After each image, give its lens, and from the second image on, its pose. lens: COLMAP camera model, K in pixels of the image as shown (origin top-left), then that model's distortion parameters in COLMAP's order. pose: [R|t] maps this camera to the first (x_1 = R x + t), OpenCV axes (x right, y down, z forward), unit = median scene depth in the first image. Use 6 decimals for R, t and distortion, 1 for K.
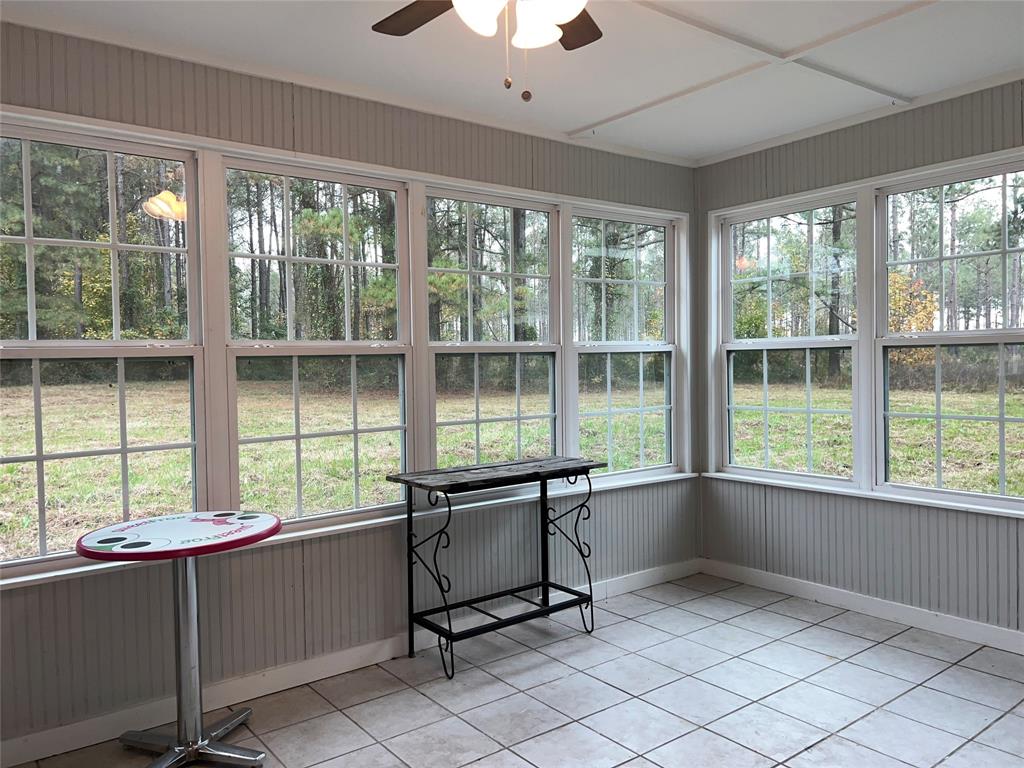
lens RADIAL K [[773.1, 0, 509.6], [0, 773.1, 376.7], [0, 0, 1]] dist [0.063055, -0.074670]
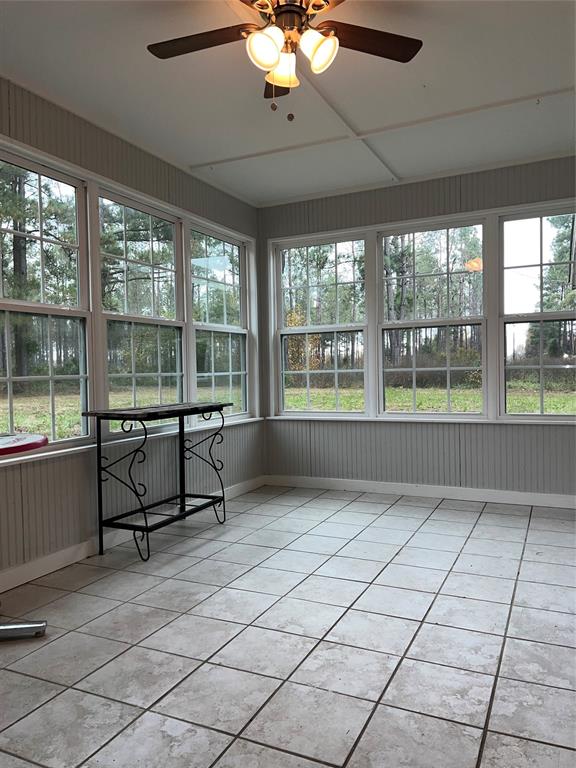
lens RADIAL K [[579.9, 0, 290.7], [0, 579.9, 388.9], [0, 0, 1]] dist [0.063055, -0.074670]
pose [[0.886994, -0.014587, 0.461551, -0.270978], [0.013664, 0.999892, 0.005343, 0.081504], [-0.461579, 0.001567, 0.887097, 0.005676]]
